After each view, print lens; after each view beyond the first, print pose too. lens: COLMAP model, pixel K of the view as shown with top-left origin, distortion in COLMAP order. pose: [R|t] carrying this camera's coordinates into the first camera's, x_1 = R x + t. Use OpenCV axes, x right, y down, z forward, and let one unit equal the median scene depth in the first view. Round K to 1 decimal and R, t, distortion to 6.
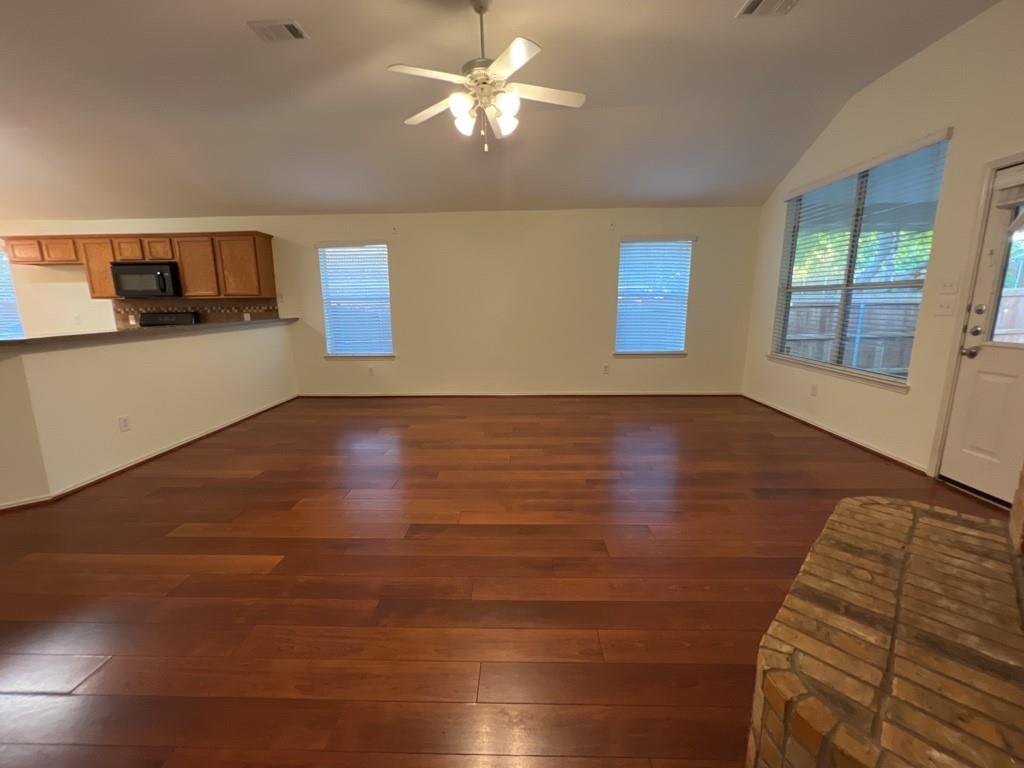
lens RADIAL K [[409.6, 0, 509.4], [0, 409.6, 384.2], [0, 0, 1]] dist [-0.002078, 0.000262]
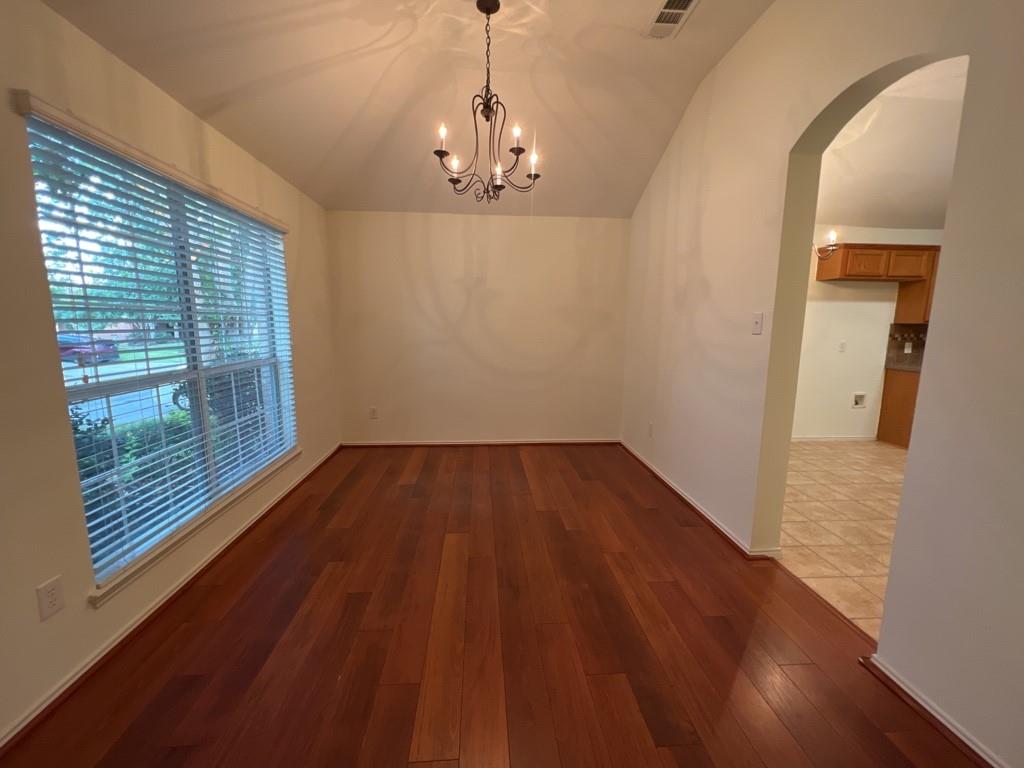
lens RADIAL K [[409.3, 0, 511.4], [0, 409.3, 383.1], [0, 0, 1]] dist [-0.001995, -0.000202]
pose [[0.994315, 0.001672, 0.106463, -1.856618], [0.003028, 0.999029, -0.043964, -0.051469], [-0.106433, 0.044037, 0.993344, 0.261913]]
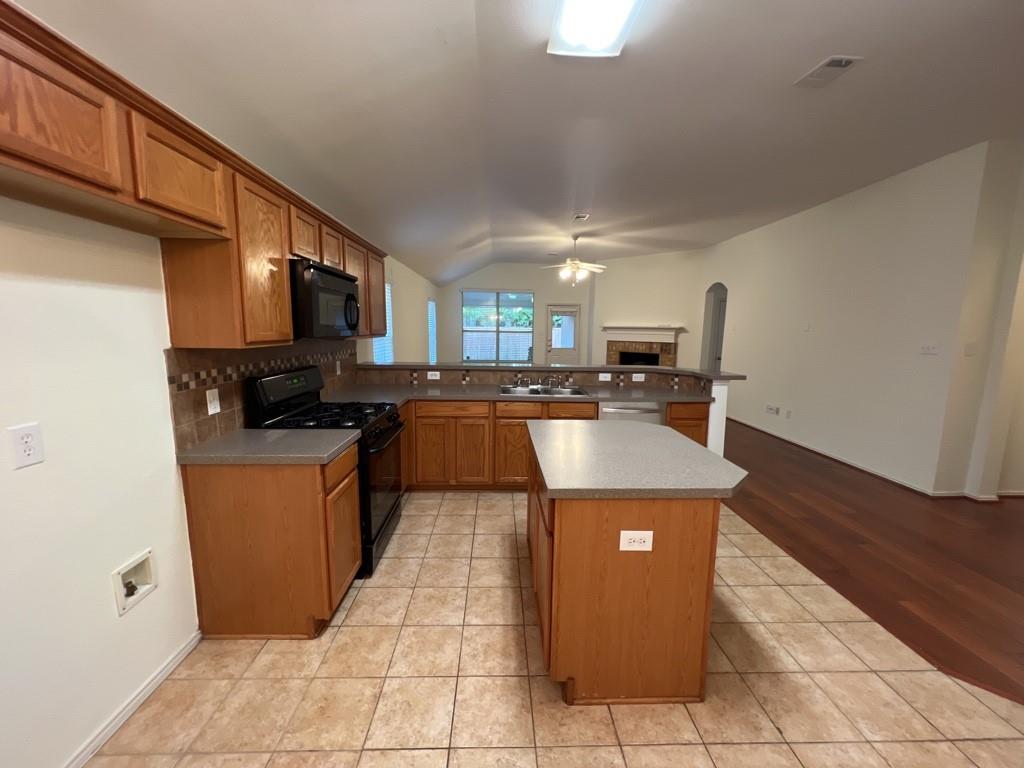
lens RADIAL K [[408.7, 0, 509.7], [0, 408.7, 383.6], [0, 0, 1]] dist [-0.000095, 0.000239]
pose [[-0.065788, -0.125539, 0.989905, -1.321262], [0.180466, 0.974198, 0.135540, -0.177950], [-0.981379, 0.187561, -0.041435, 0.768536]]
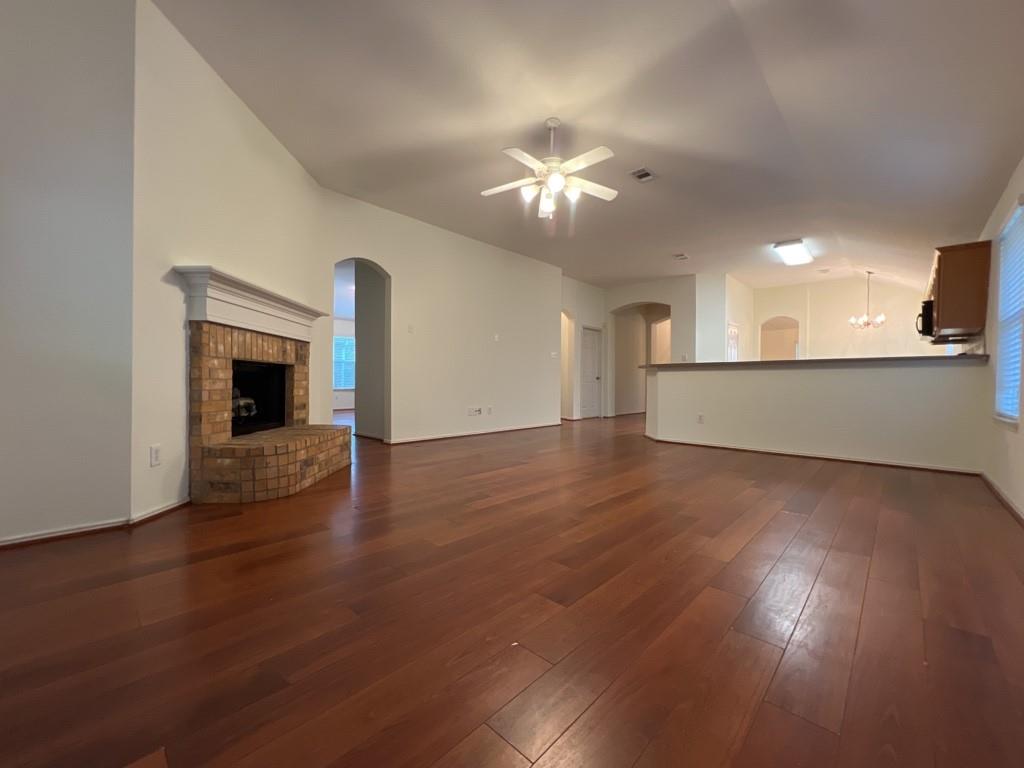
lens RADIAL K [[409.6, 0, 509.4], [0, 409.6, 384.2], [0, 0, 1]] dist [-0.002078, 0.000262]
pose [[-0.667891, 0.010705, -0.744182, 0.477500], [-0.145051, 0.978851, 0.144261, -0.098358], [0.729988, 0.204295, -0.652213, 0.869537]]
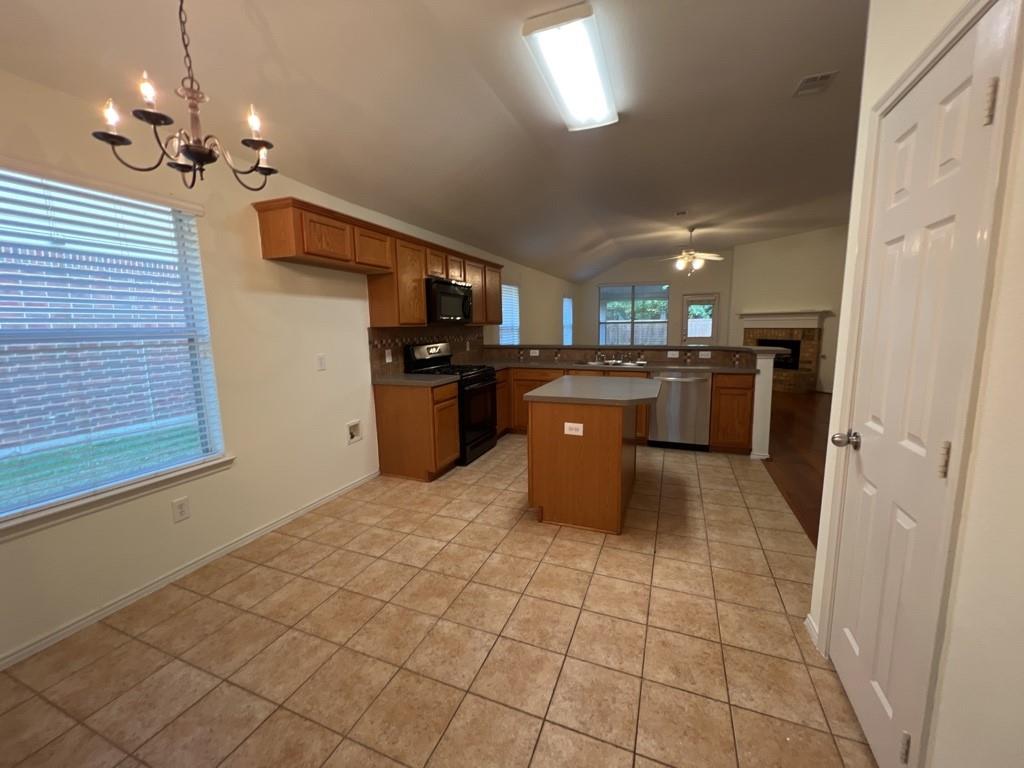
lens RADIAL K [[409.6, 0, 509.4], [0, 409.6, 384.2], [0, 0, 1]] dist [-0.002078, 0.000262]
pose [[0.342886, -0.129473, 0.930412, -1.537777], [0.194343, 0.978805, 0.064586, -0.117641], [-0.919054, 0.158673, 0.360781, 0.576585]]
